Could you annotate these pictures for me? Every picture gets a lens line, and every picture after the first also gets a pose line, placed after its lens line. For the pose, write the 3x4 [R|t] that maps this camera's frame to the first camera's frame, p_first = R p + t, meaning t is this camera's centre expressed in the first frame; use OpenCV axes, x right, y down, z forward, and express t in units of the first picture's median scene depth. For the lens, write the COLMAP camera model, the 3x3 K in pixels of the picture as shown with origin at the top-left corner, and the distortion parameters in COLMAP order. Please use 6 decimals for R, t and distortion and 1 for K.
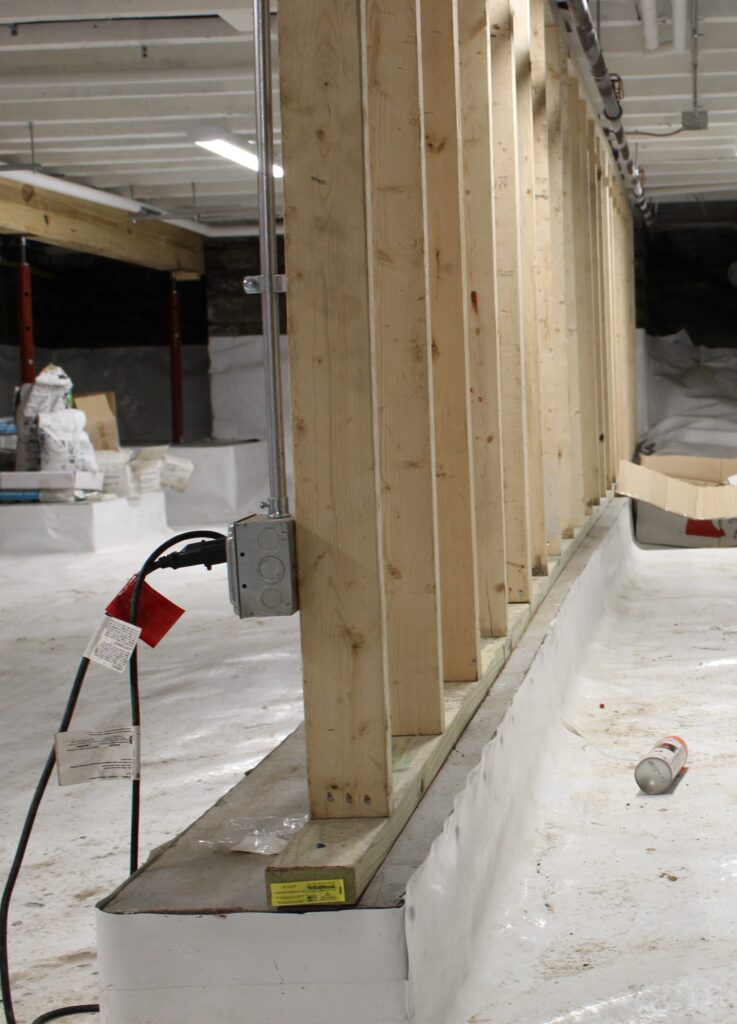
lens RADIAL K [[1747.2, 0, 369.0], [0, 1747.2, 482.5], [0, 0, 1]] dist [-0.123316, 0.345950]
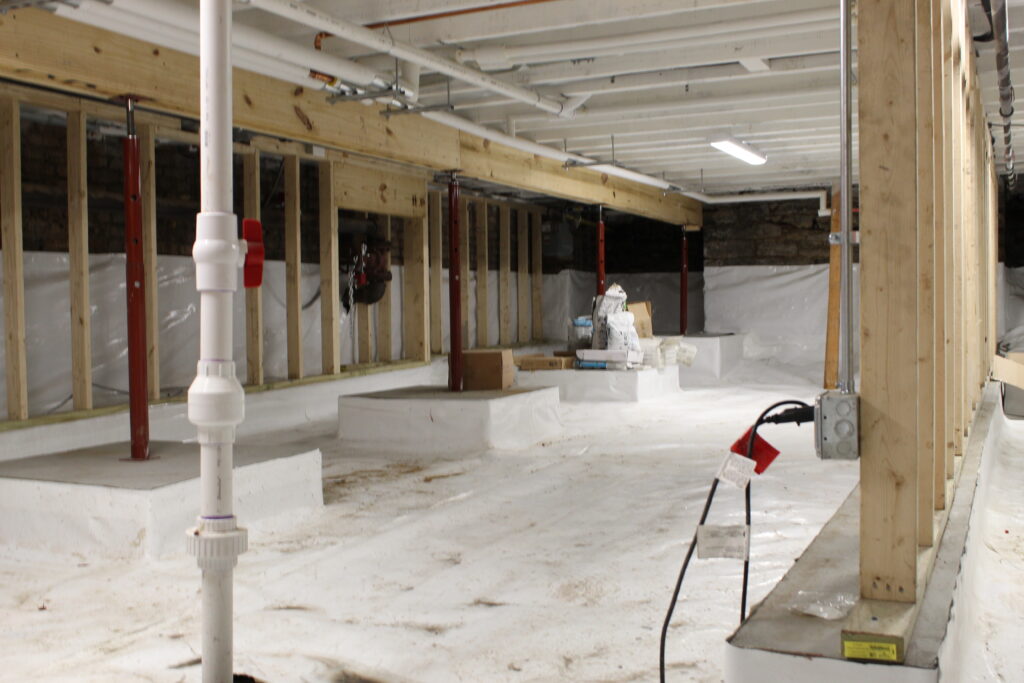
lens RADIAL K [[1145.1, 0, 512.0], [0, 1145.1, 341.5], [0, 0, 1]] dist [-0.163573, 0.229584]
pose [[0.898713, 0.027930, -0.437646, 0.183786], [-0.040304, 0.999007, -0.019009, 0.008733], [0.436680, 0.034723, 0.898946, 0.008454]]
